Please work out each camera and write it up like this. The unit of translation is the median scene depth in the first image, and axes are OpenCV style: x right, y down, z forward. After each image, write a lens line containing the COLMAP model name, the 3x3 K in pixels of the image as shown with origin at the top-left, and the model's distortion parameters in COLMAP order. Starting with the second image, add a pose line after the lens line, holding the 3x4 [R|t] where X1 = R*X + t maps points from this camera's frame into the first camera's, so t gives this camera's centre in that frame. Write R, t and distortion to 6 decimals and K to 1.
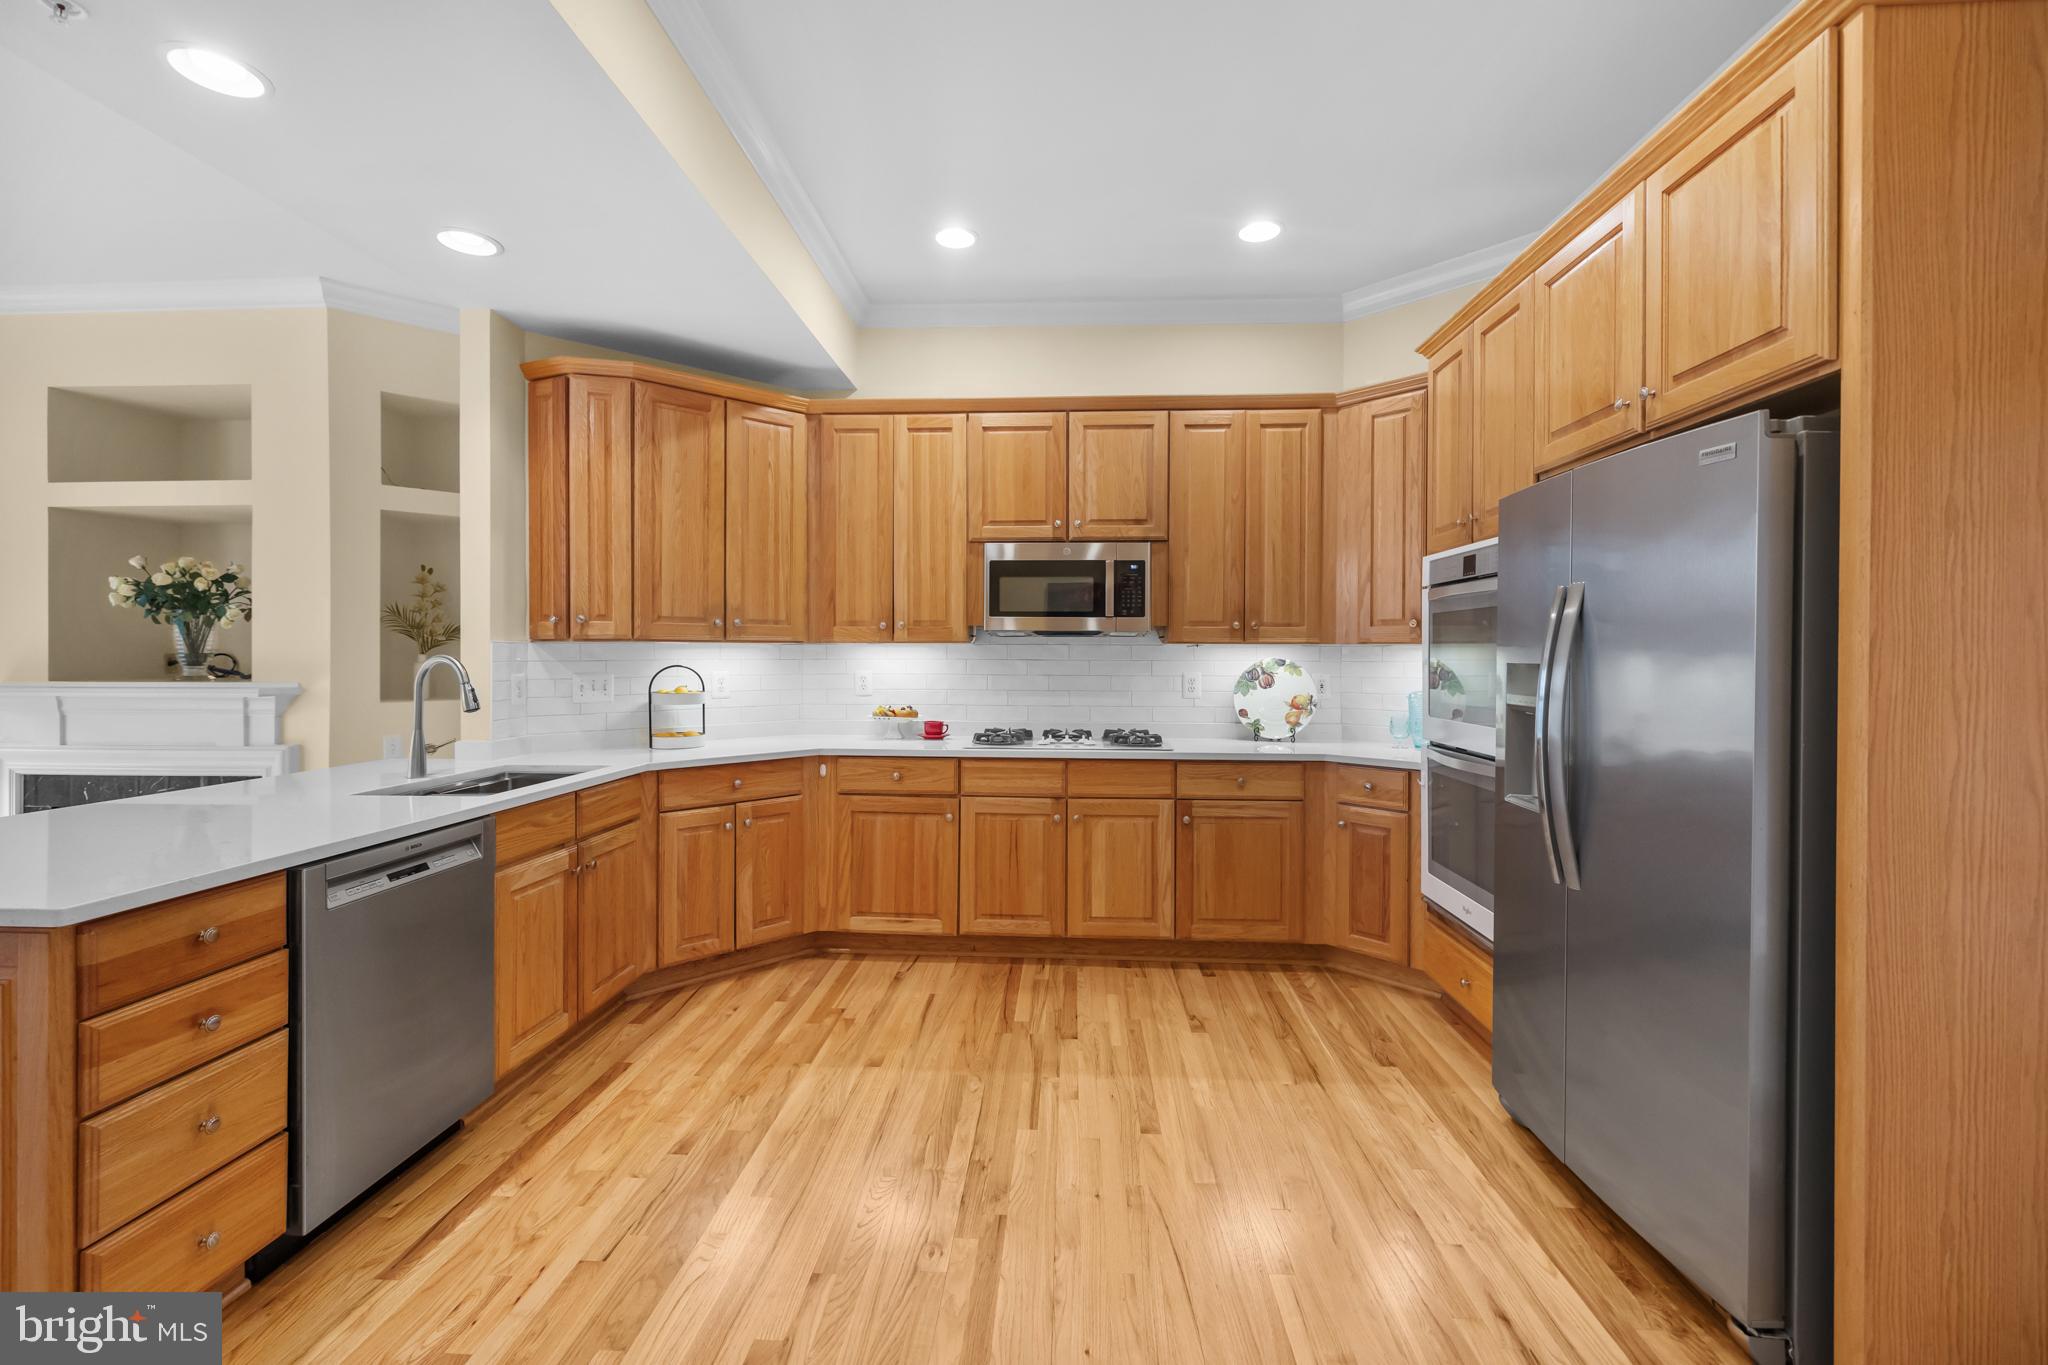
lens RADIAL K [[873.4, 0, 1034.1], [0, 873.4, 656.4], [0, 0, 1]] dist [-0.001004, 0.000020]
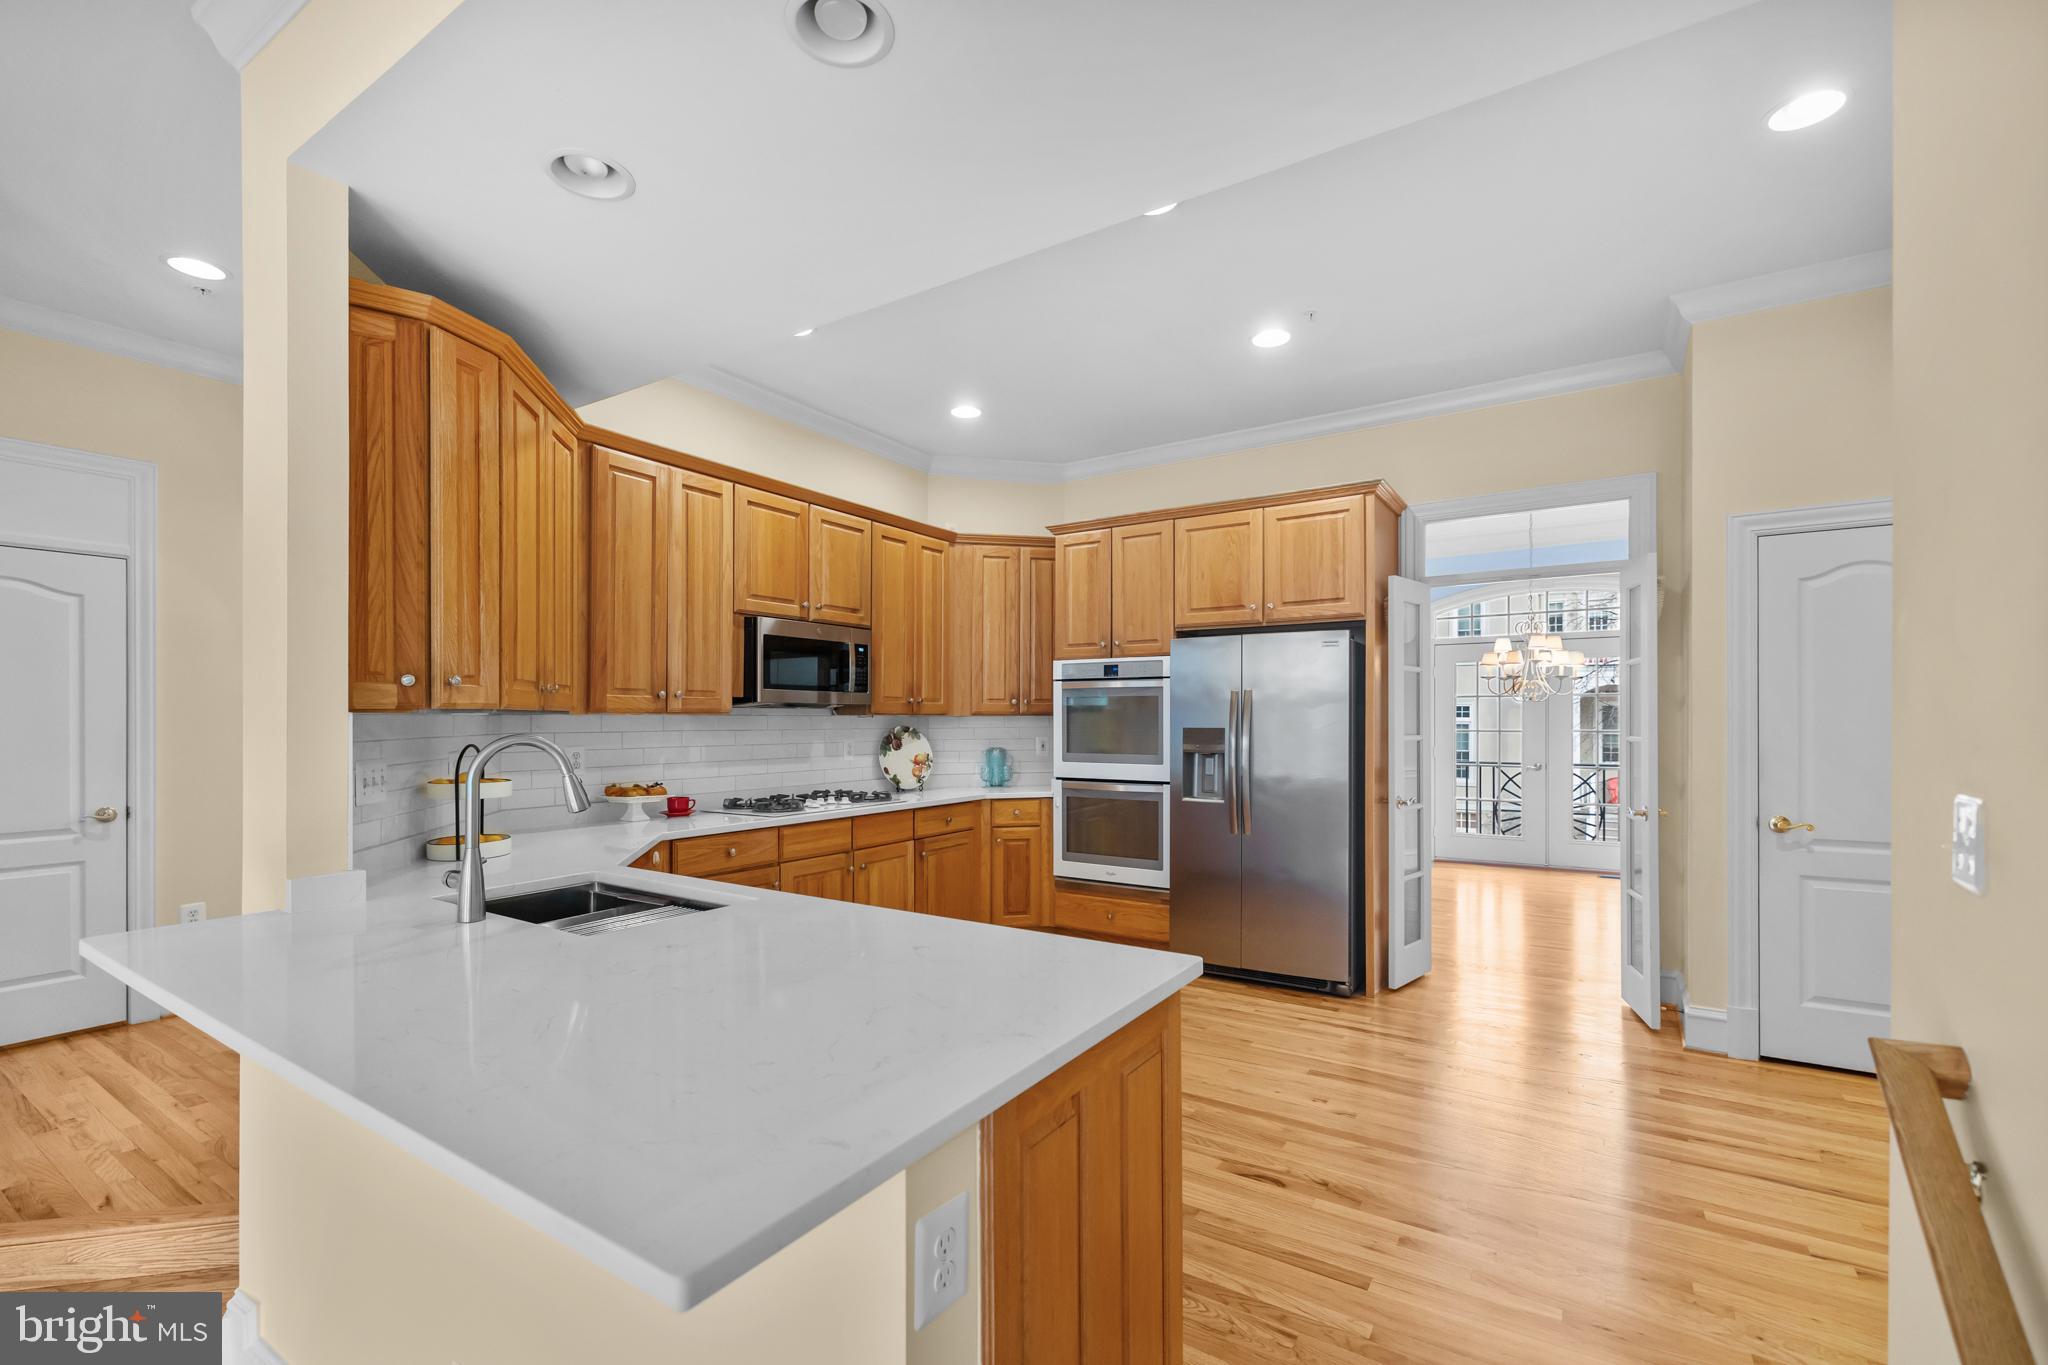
lens RADIAL K [[859.4, 0, 1049.3], [0, 859.4, 718.0], [0, 0, 1]] dist [0.000625, 0.000308]
pose [[0.490765, -0.001831, 0.871290, -0.755351], [0.004513, 0.999990, -0.000441, -0.008953], [-0.871280, 0.004149, 0.490768, 0.210237]]
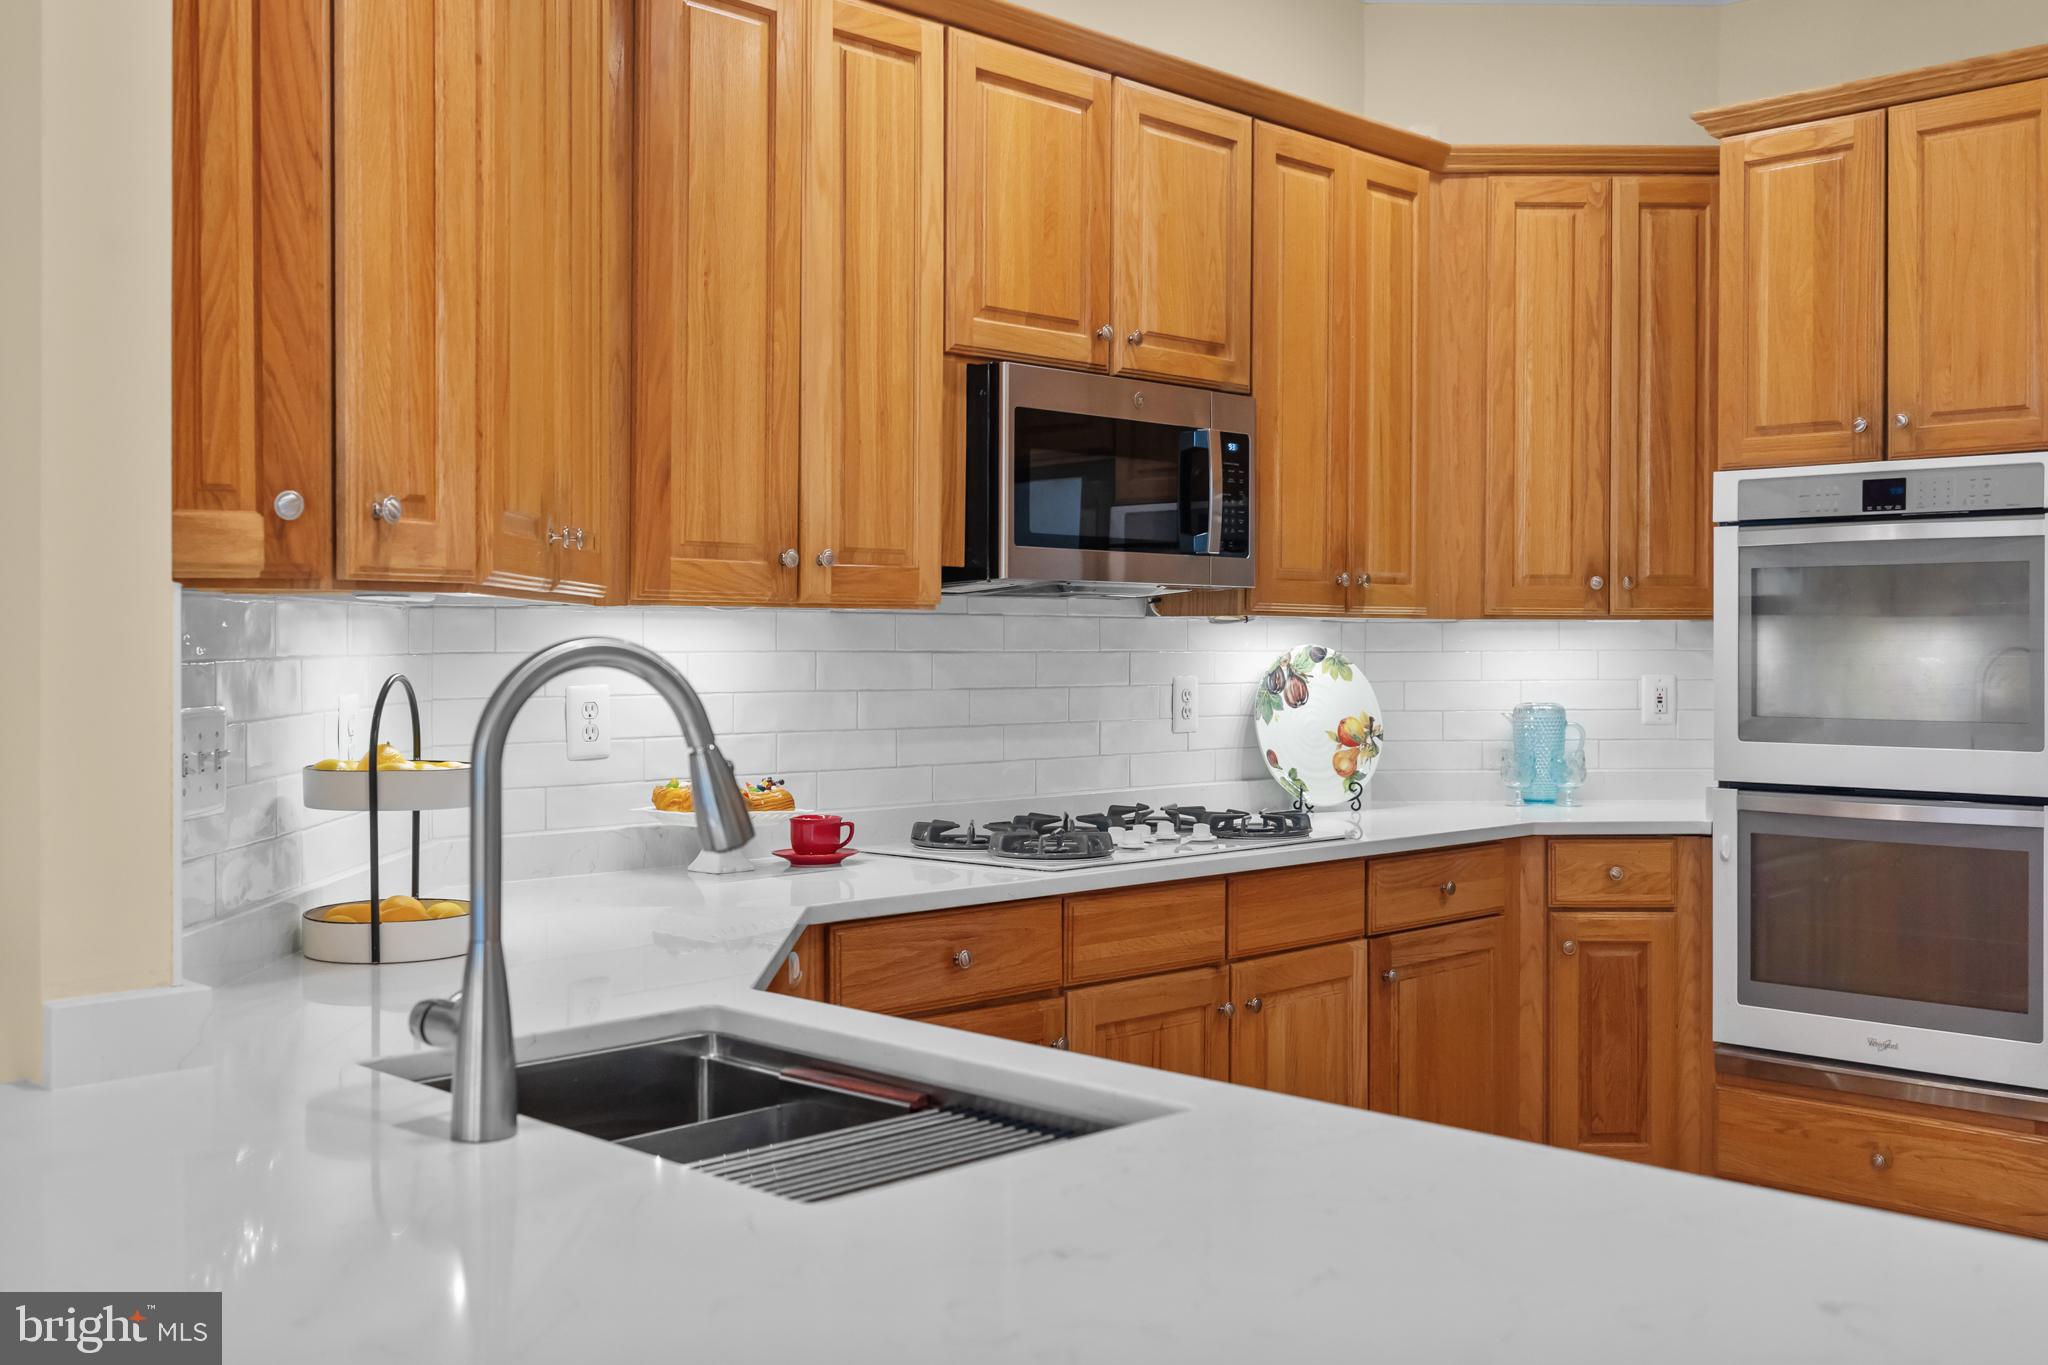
lens RADIAL K [[2039.0, 0, 1082.1], [0, 2039.0, 654.9], [0, 0, 1]] dist [-0.036175, 0.117875]
pose [[0.654086, -0.006295, 0.756394, -0.733793], [0.002914, 0.999979, 0.005802, 0.000099], [-0.756414, -0.001591, 0.654091, 0.355234]]
